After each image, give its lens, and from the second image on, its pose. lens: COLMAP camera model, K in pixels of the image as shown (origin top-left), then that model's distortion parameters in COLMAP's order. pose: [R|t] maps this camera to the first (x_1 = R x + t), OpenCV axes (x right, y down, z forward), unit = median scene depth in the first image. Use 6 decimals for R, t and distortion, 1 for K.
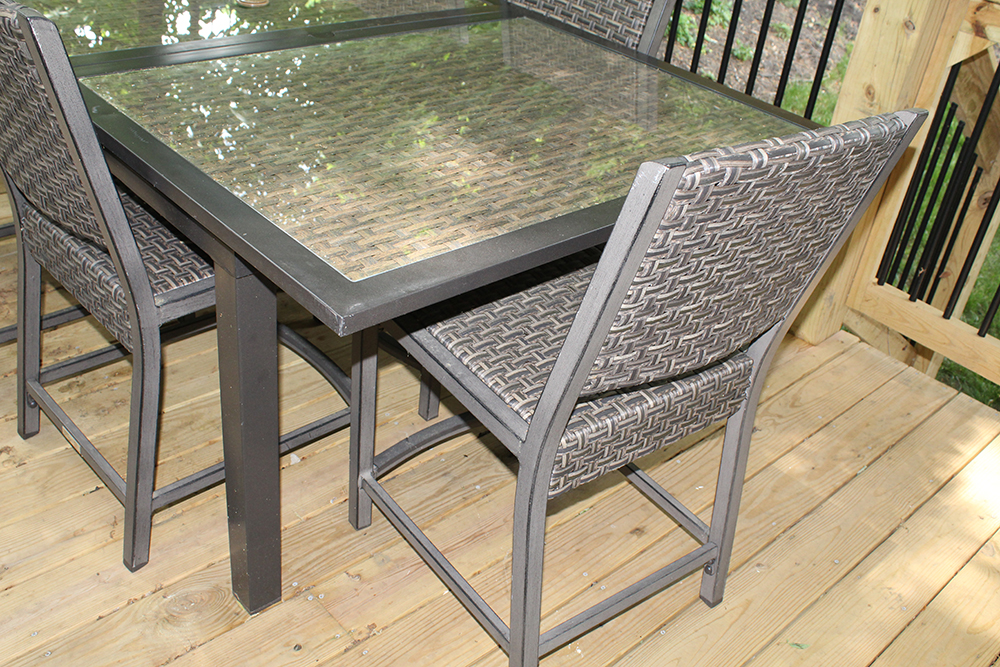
lens RADIAL K [[973.8, 0, 500.0], [0, 973.8, 333.5], [0, 0, 1]] dist [-0.158569, 0.166588]
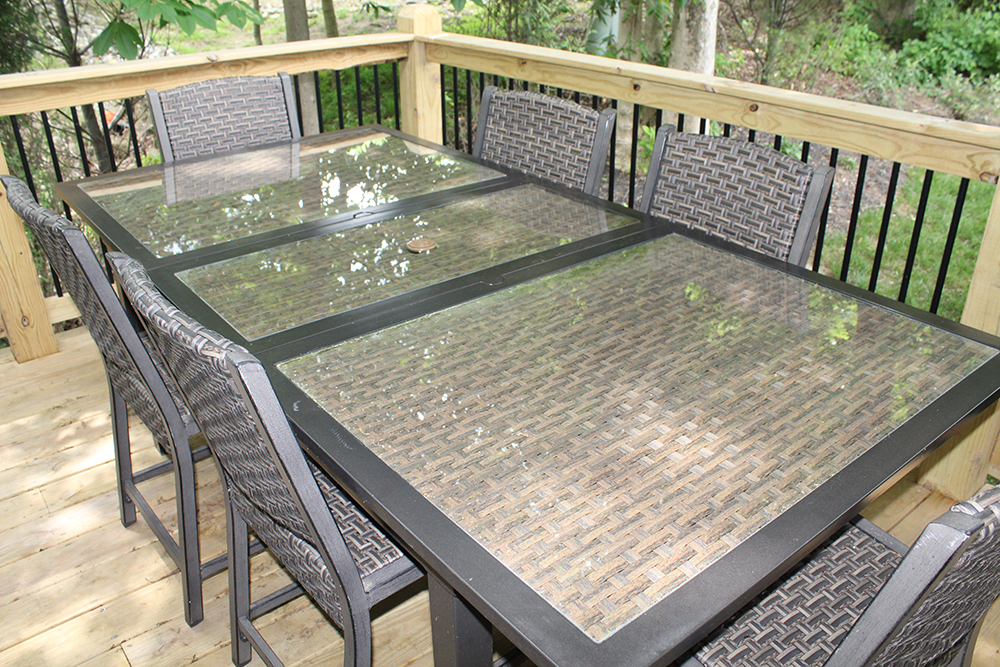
lens RADIAL K [[824.1, 0, 500.0], [0, 824.1, 333.5], [0, 0, 1]] dist [-0.187135, 0.153710]
pose [[0.989444, -0.077555, -0.122413, -0.078538], [0.063548, 0.991394, -0.114450, -0.163191], [0.130235, 0.105463, 0.985858, 0.125753]]
